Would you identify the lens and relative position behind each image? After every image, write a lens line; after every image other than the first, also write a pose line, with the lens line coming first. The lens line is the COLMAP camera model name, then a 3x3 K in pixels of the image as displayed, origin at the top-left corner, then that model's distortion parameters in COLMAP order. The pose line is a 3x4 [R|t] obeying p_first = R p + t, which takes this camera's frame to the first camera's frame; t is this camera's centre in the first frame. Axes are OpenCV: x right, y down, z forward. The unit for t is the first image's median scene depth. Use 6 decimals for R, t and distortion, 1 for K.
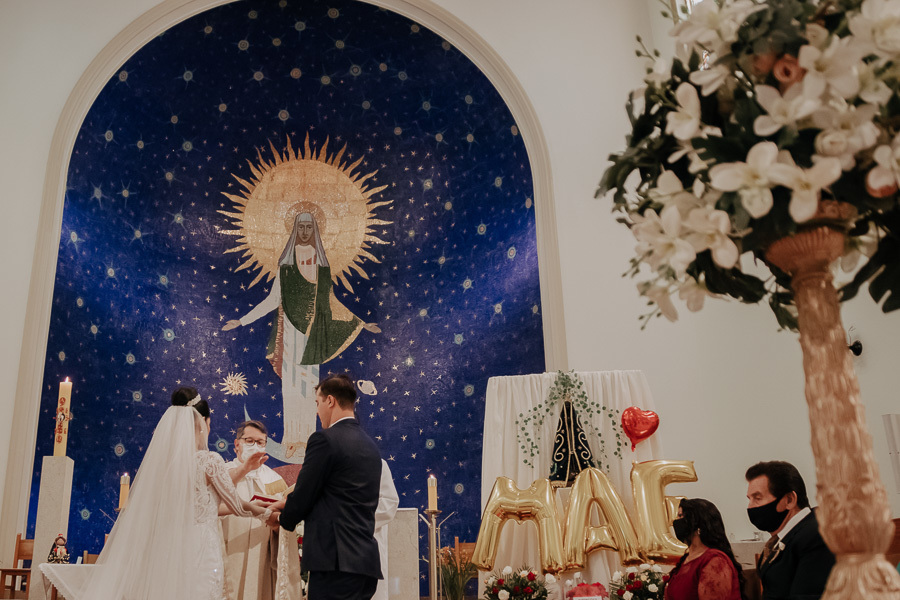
lens RADIAL K [[940.5, 0, 382.6], [0, 940.5, 301.0], [0, 0, 1]] dist [-0.149931, 0.111463]
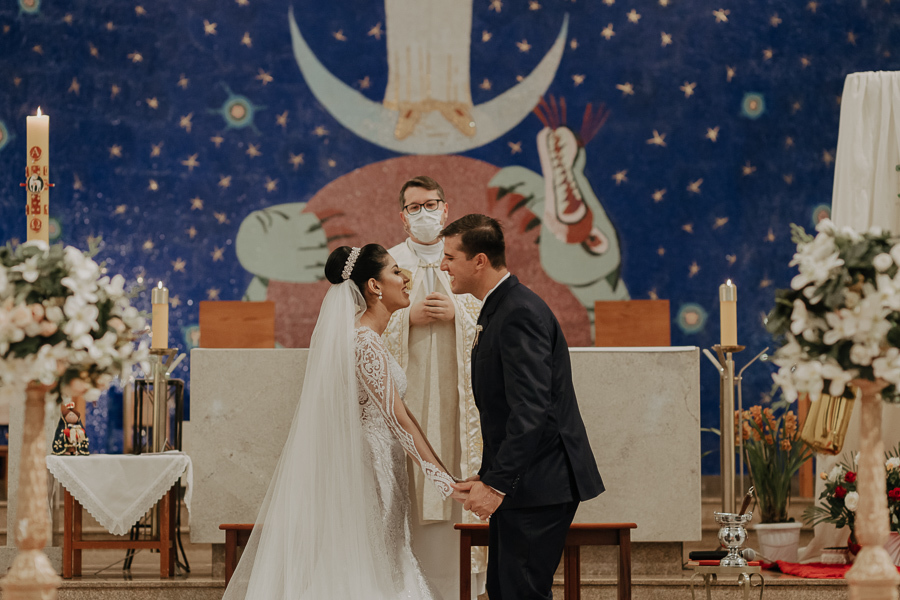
lens RADIAL K [[3155.2, 0, 450.0], [0, 3155.2, 300.0], [0, 0, 1]] dist [0.004170, -0.127571]
pose [[0.998280, -0.001092, -0.058616, 0.000010], [0.016492, 0.964679, 0.262910, -0.257356], [0.056258, -0.263425, 0.963038, -0.690477]]
